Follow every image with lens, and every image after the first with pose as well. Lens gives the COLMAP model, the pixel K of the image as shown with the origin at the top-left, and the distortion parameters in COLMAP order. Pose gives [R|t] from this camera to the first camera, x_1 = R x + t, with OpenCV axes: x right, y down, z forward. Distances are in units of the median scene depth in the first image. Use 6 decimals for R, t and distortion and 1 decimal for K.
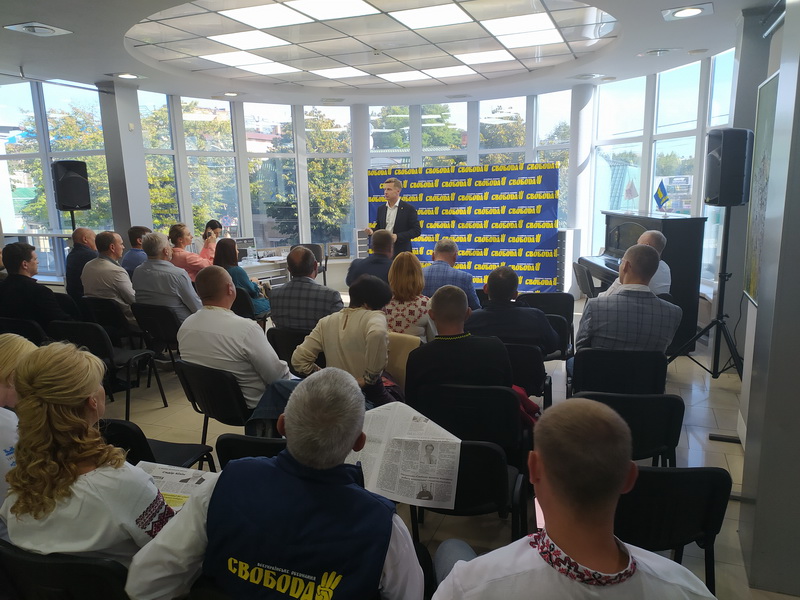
lens RADIAL K [[601.0, 0, 401.7], [0, 601.0, 307.8], [0, 0, 1]] dist [0.056660, -0.061967]
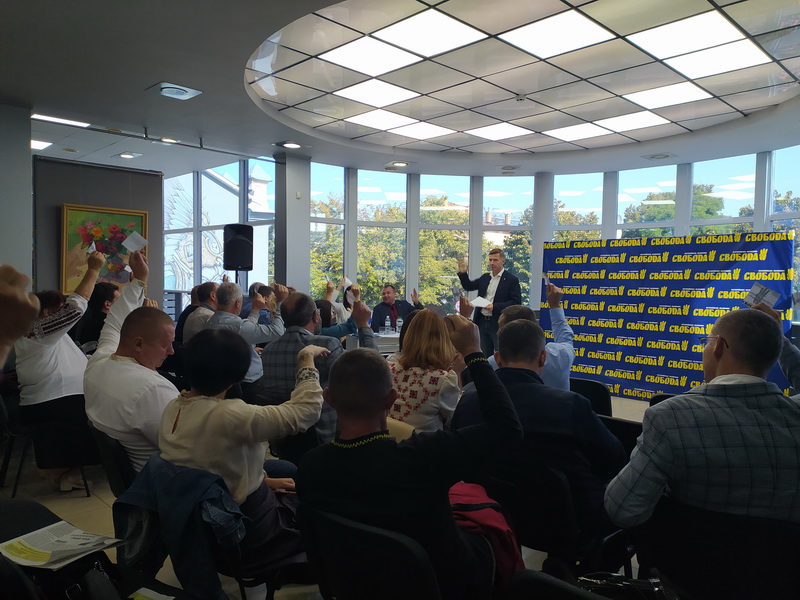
lens RADIAL K [[601.0, 0, 398.1], [0, 601.0, 298.8], [0, 0, 1]] dist [0.056660, -0.061967]
pose [[0.910520, 0.051954, -0.410187, 0.132936], [-0.119641, 0.982739, -0.141103, 0.001031], [0.395776, 0.177552, 0.901020, 0.162488]]
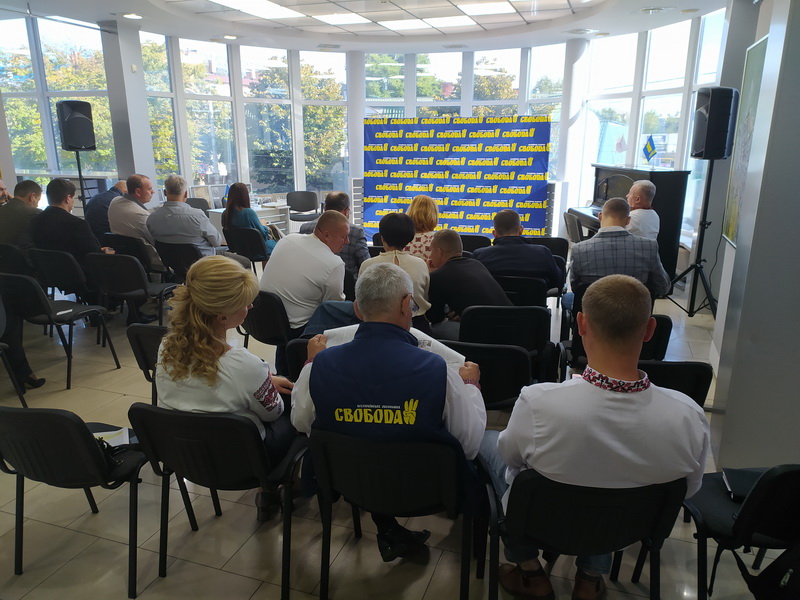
lens RADIAL K [[601.0, 0, 399.7], [0, 601.0, 306.1], [0, 0, 1]] dist [0.056660, -0.061967]
pose [[0.999330, 0.017318, 0.032258, -0.027165], [-0.019628, 0.997159, 0.072718, 0.013356], [-0.030907, -0.073302, 0.996831, -0.046140]]
